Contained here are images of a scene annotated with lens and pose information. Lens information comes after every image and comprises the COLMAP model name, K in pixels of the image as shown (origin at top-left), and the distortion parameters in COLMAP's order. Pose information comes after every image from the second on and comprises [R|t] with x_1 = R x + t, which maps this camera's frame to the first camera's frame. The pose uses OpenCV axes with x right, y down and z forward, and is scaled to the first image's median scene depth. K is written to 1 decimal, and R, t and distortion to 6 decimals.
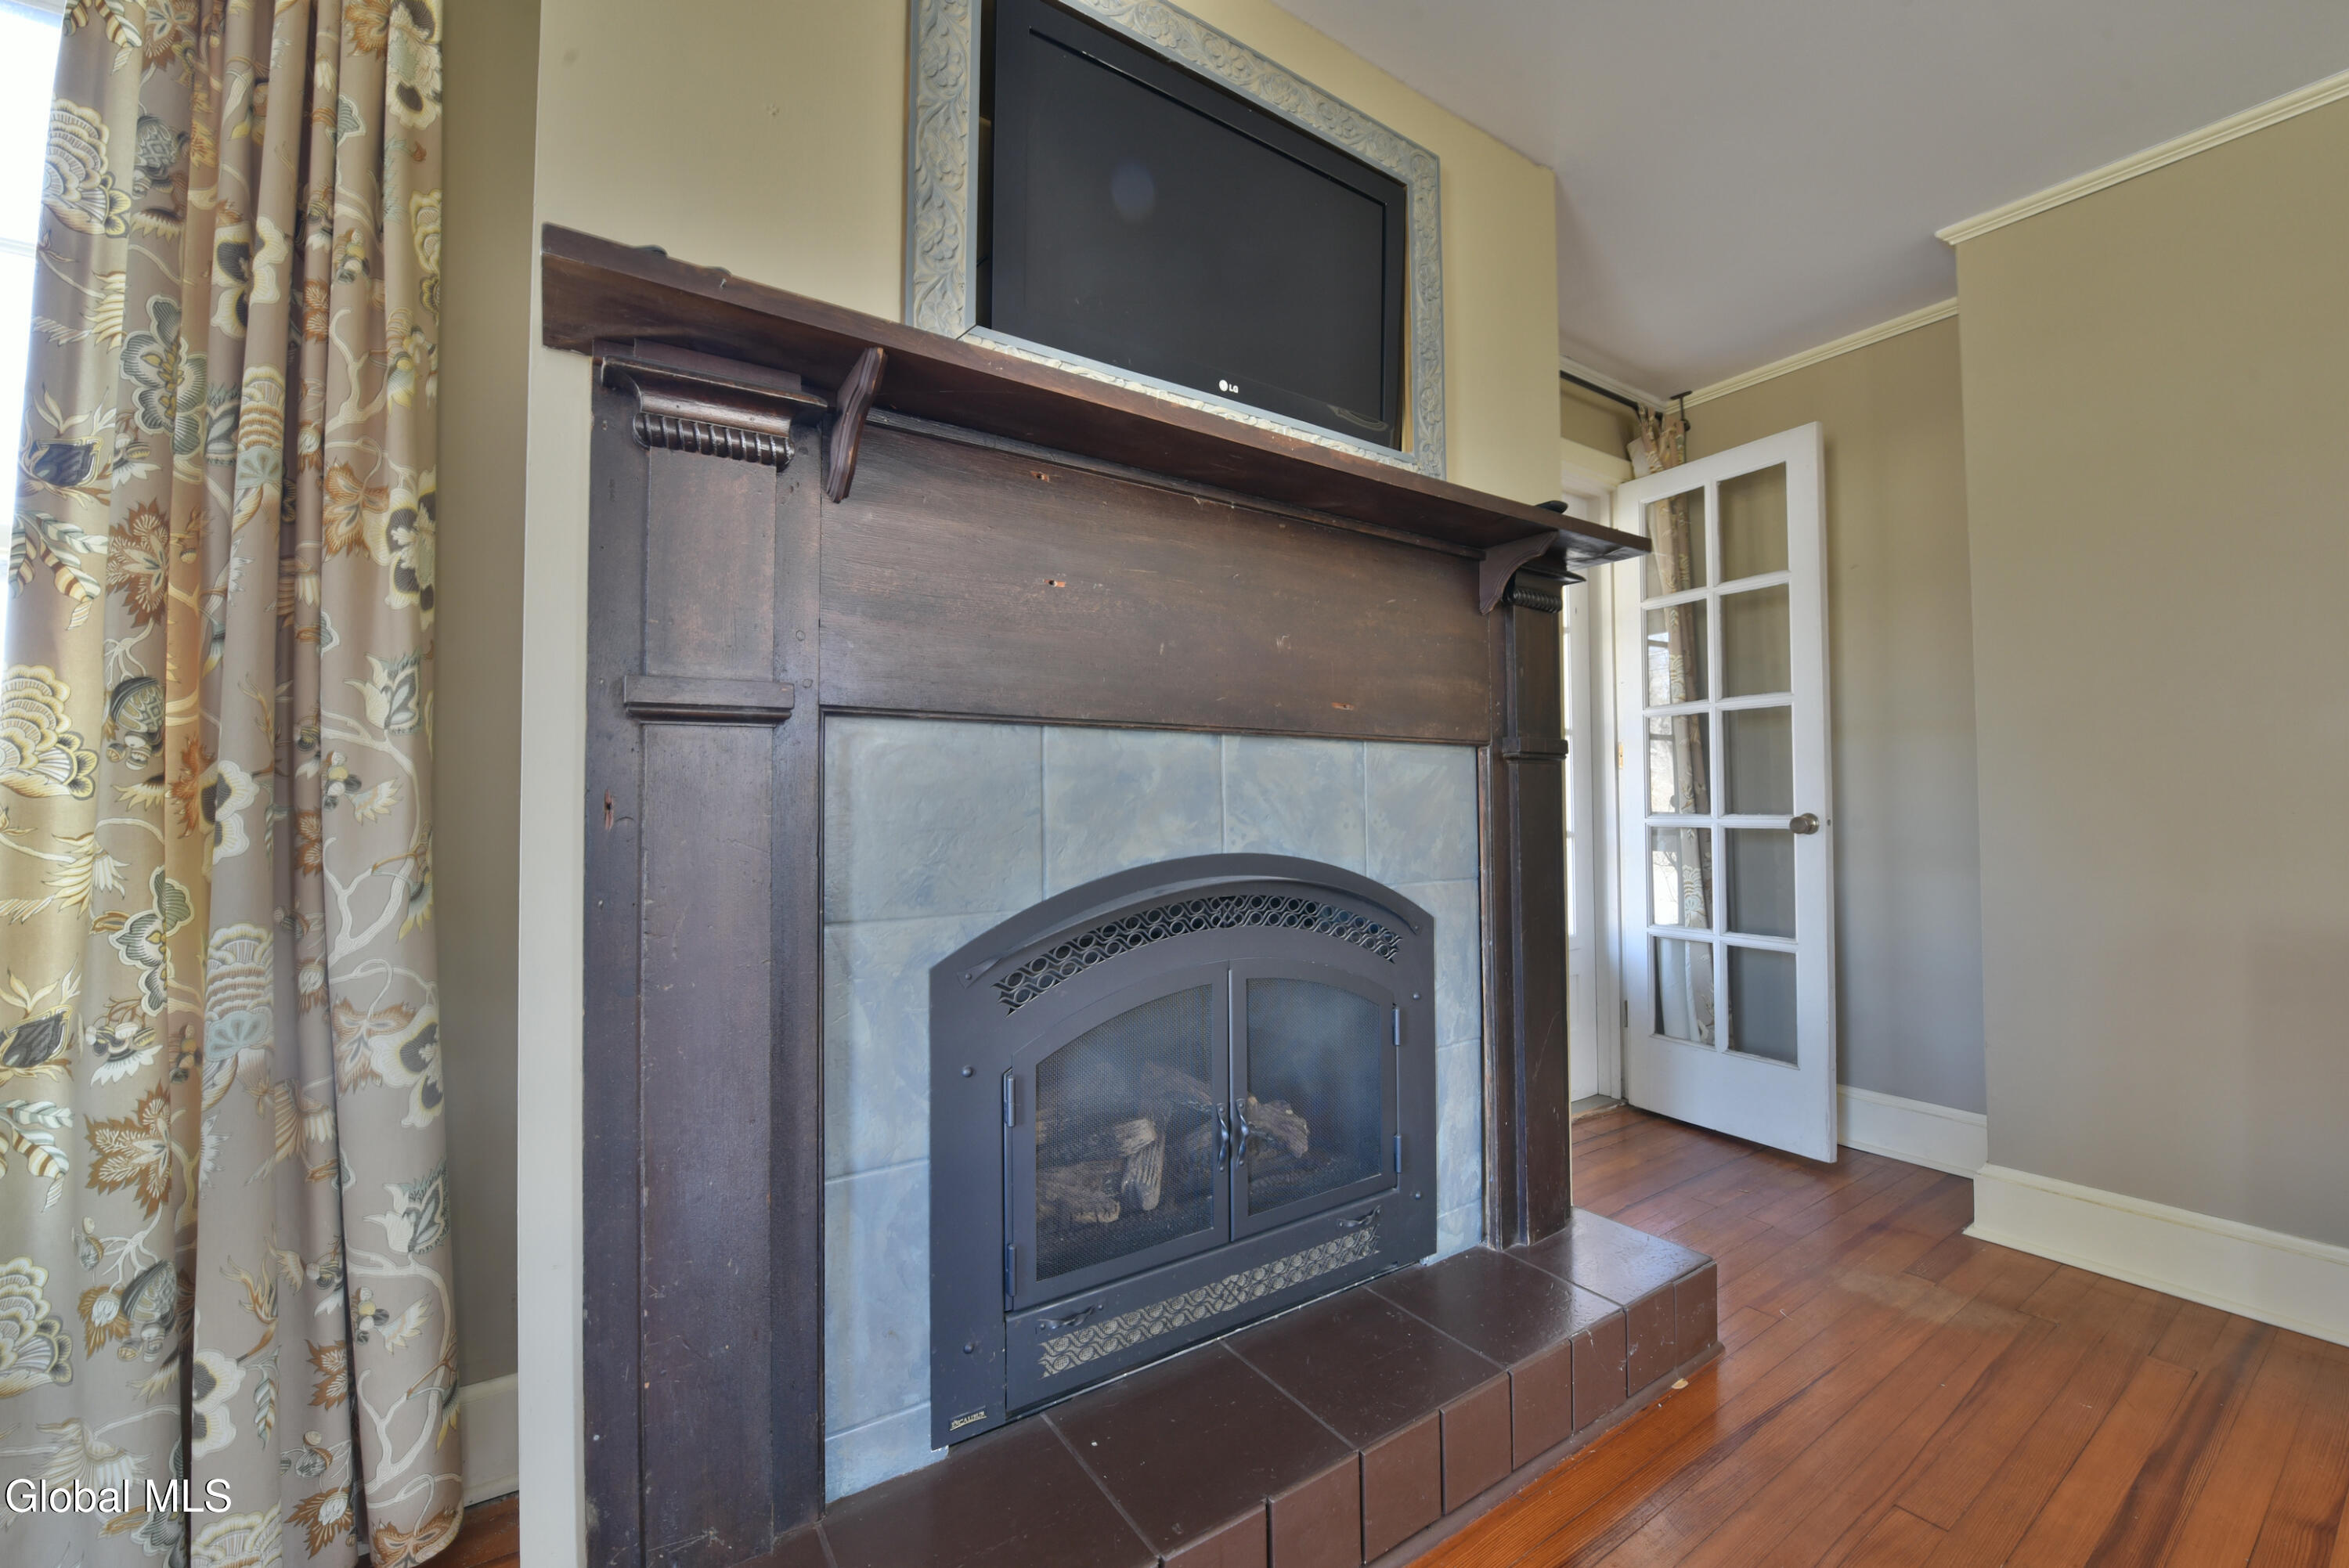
lens RADIAL K [[944.2, 0, 1187.9], [0, 944.2, 782.5], [0, 0, 1]] dist [-0.019139, -0.000347]
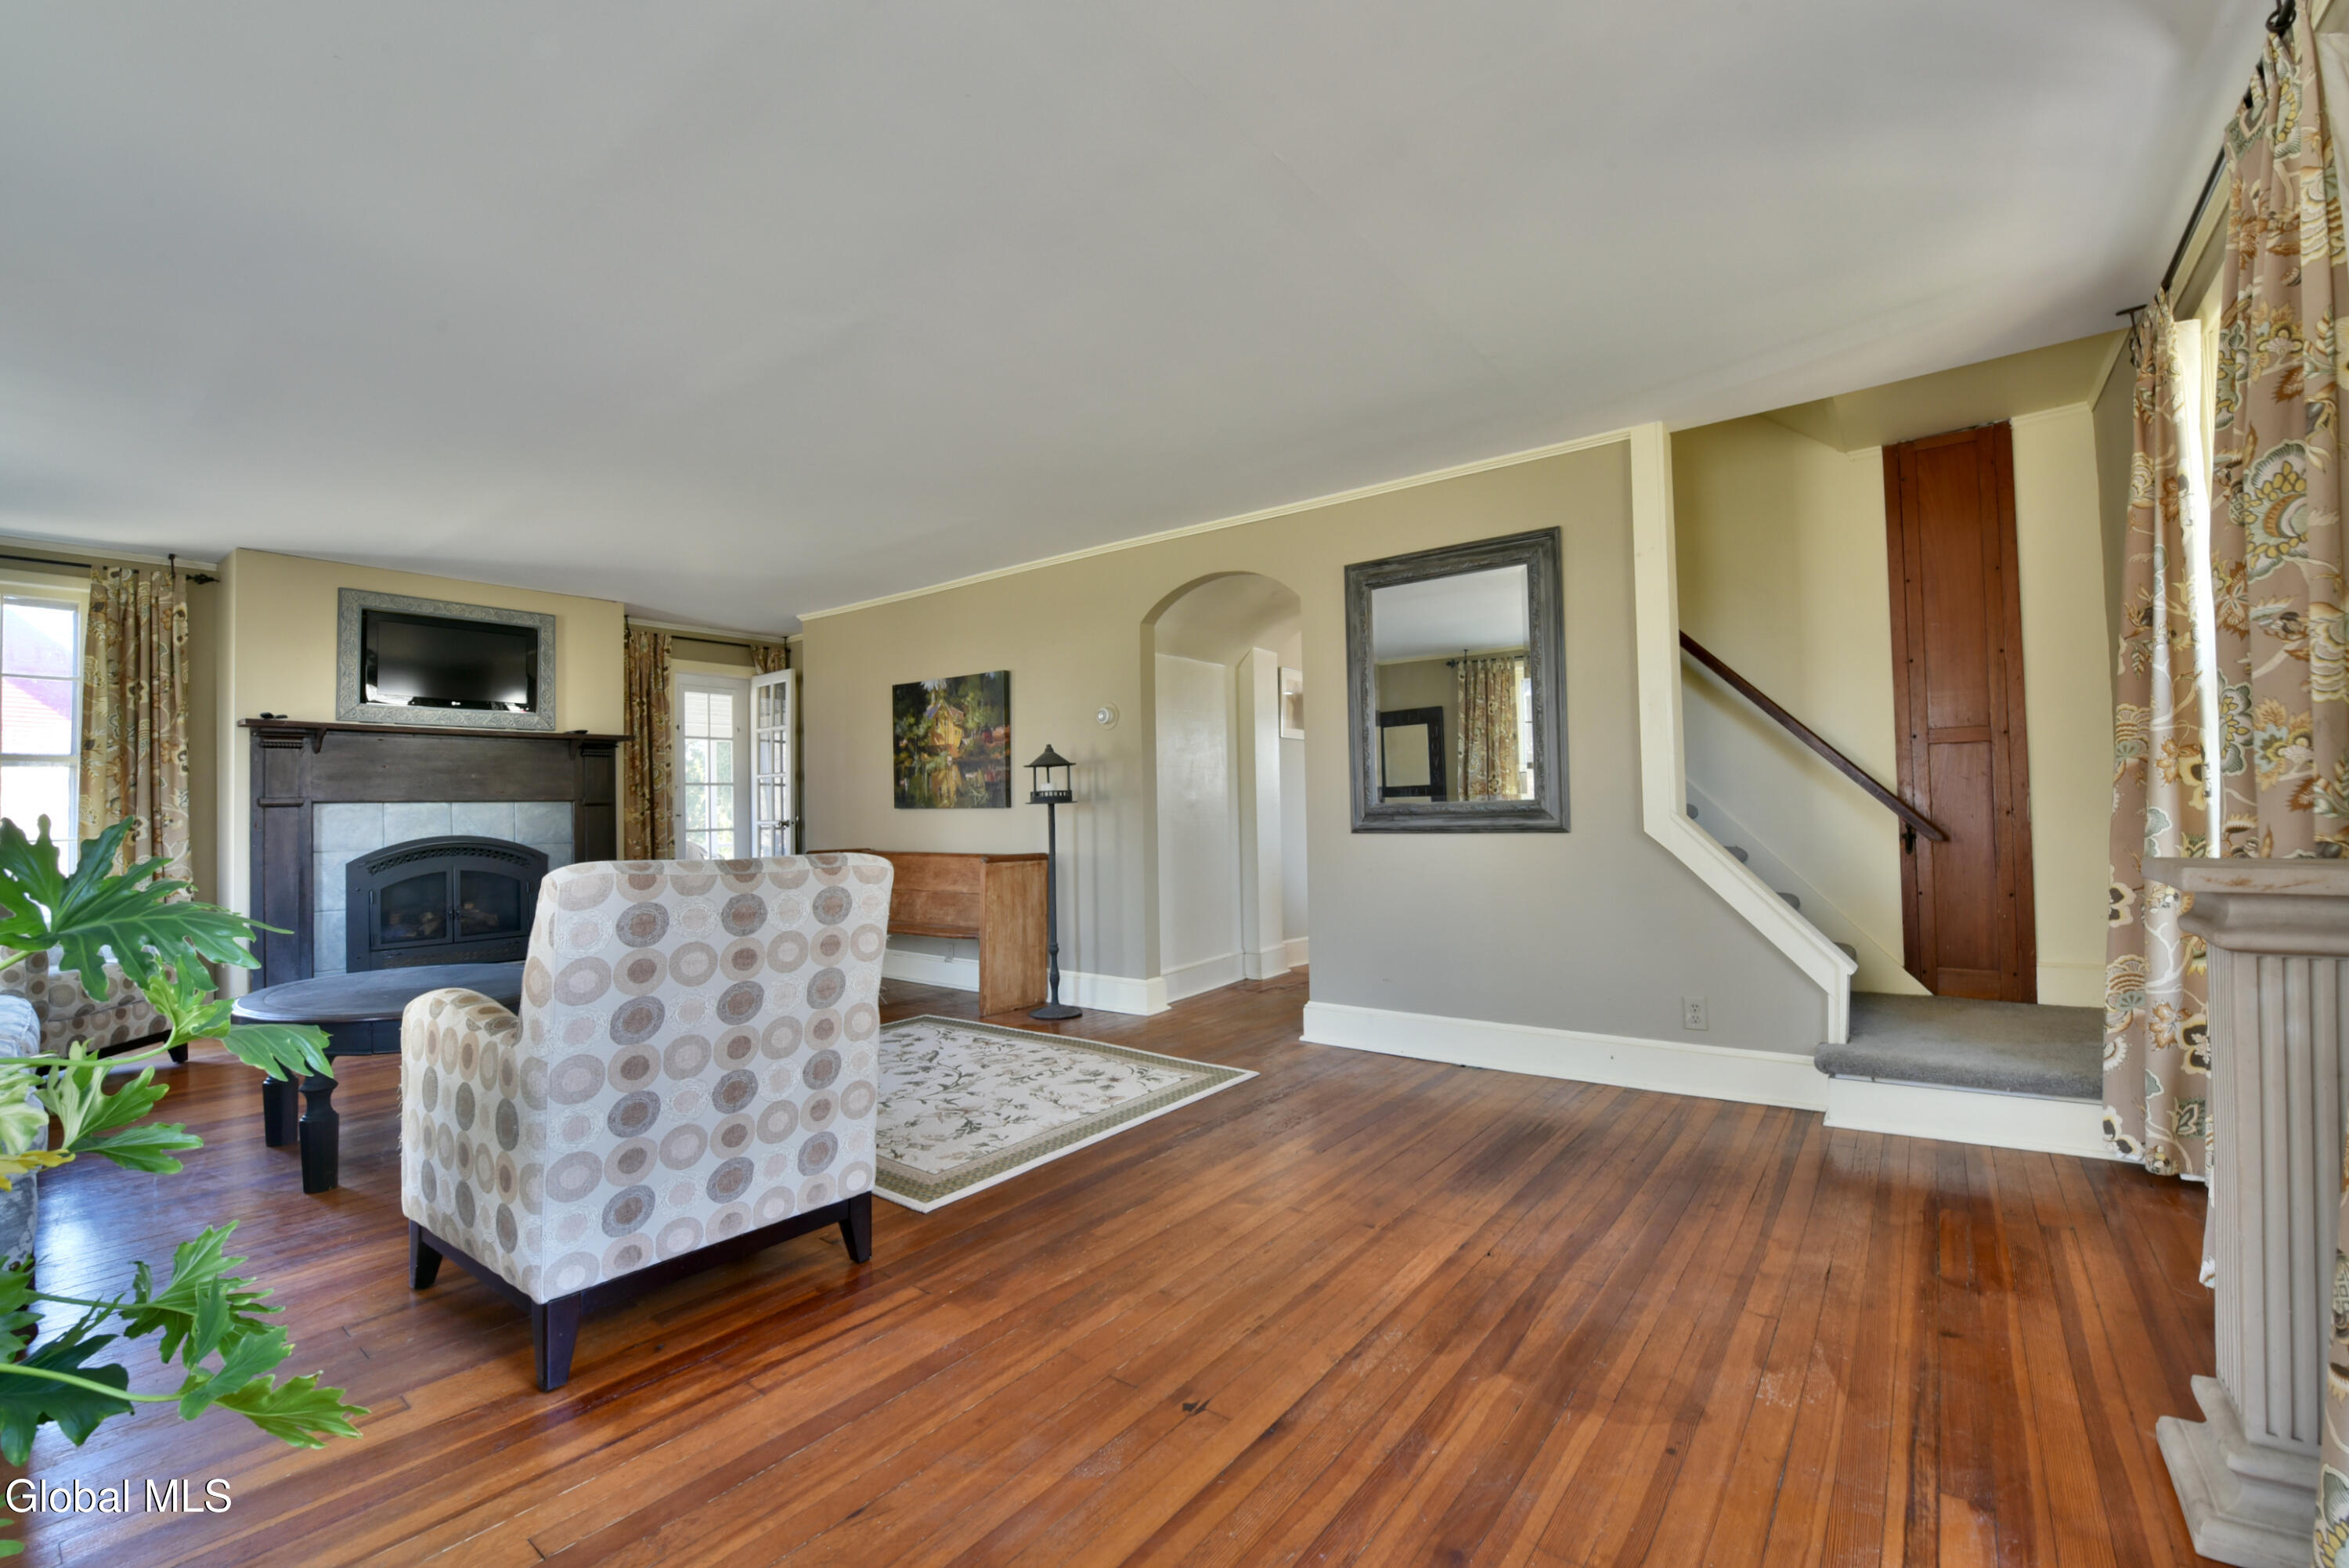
lens RADIAL K [[971.4, 0, 1194.7], [0, 971.4, 784.6], [0, 0, 1]] dist [-0.015012, -0.000296]
pose [[0.945843, -0.003520, 0.324606, 1.938188], [0.004138, 0.999991, -0.001212, -0.129423], [-0.324599, 0.002490, 0.945848, -4.313206]]
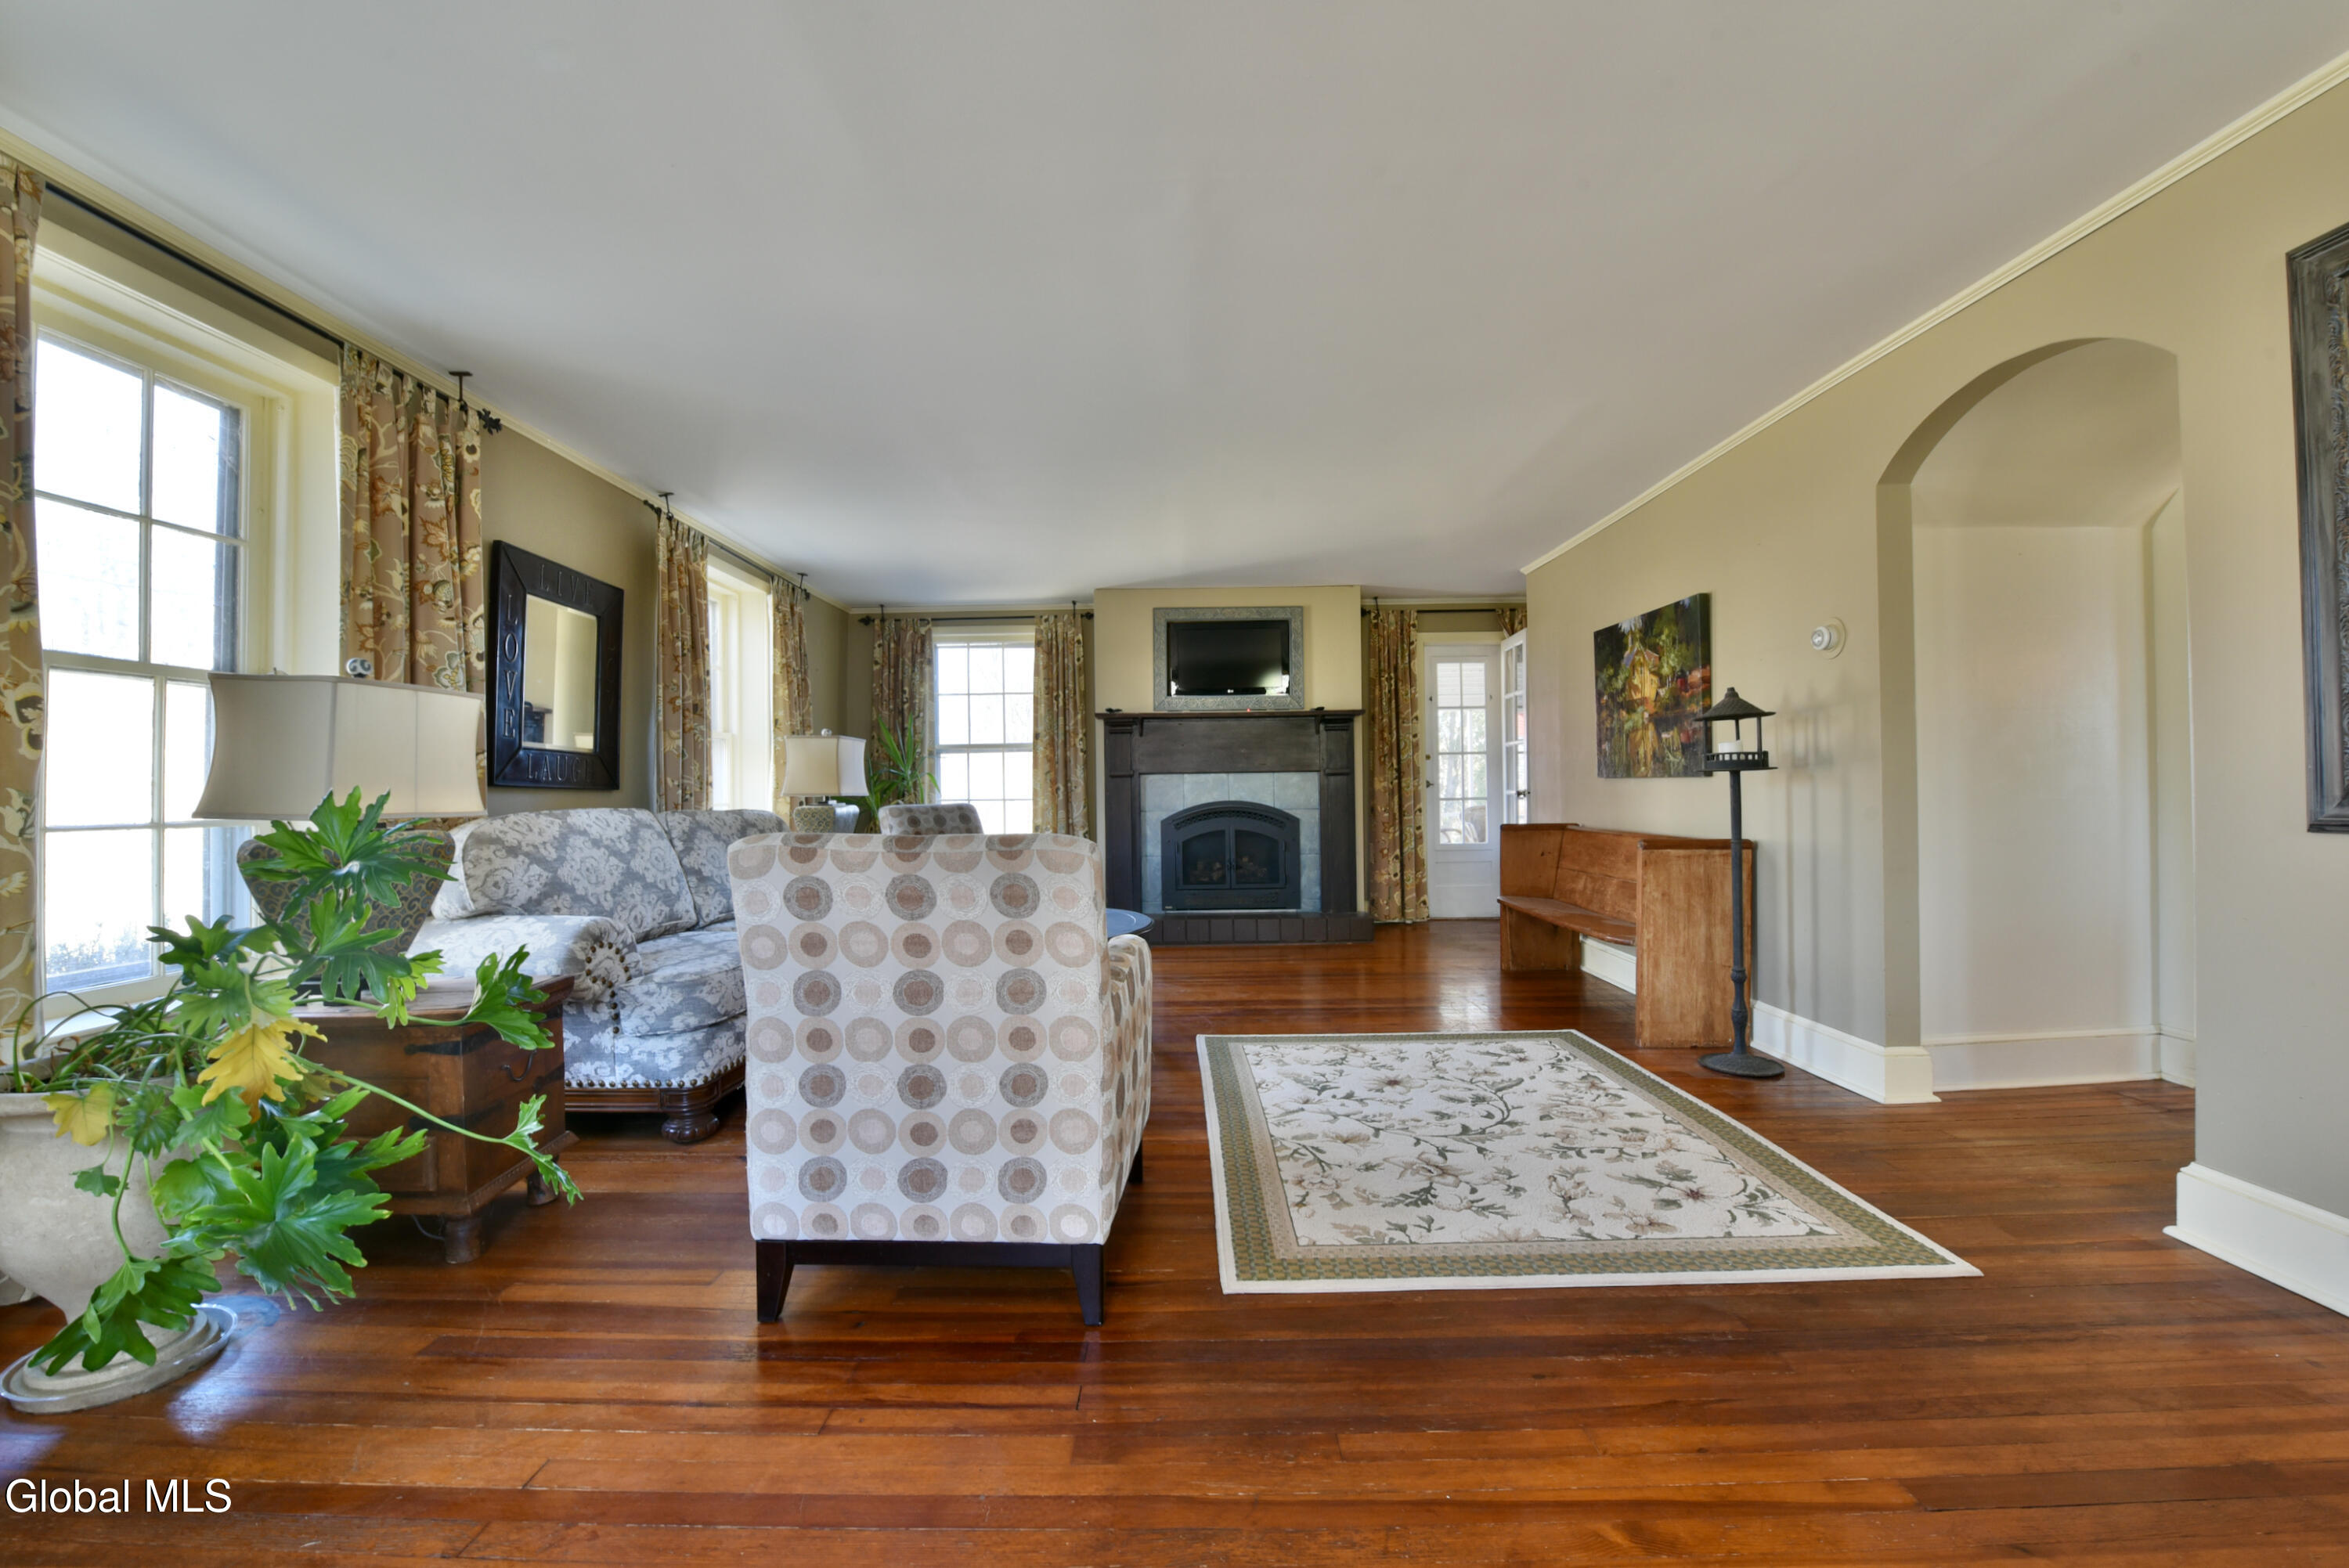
lens RADIAL K [[944.2, 0, 1187.9], [0, 944.2, 782.5], [0, 0, 1]] dist [-0.019139, -0.000347]
pose [[0.830057, -0.010061, -0.557588, 2.935532], [0.022965, 0.999606, 0.016150, -0.104067], [0.557206, -0.026210, 0.829961, -3.459308]]
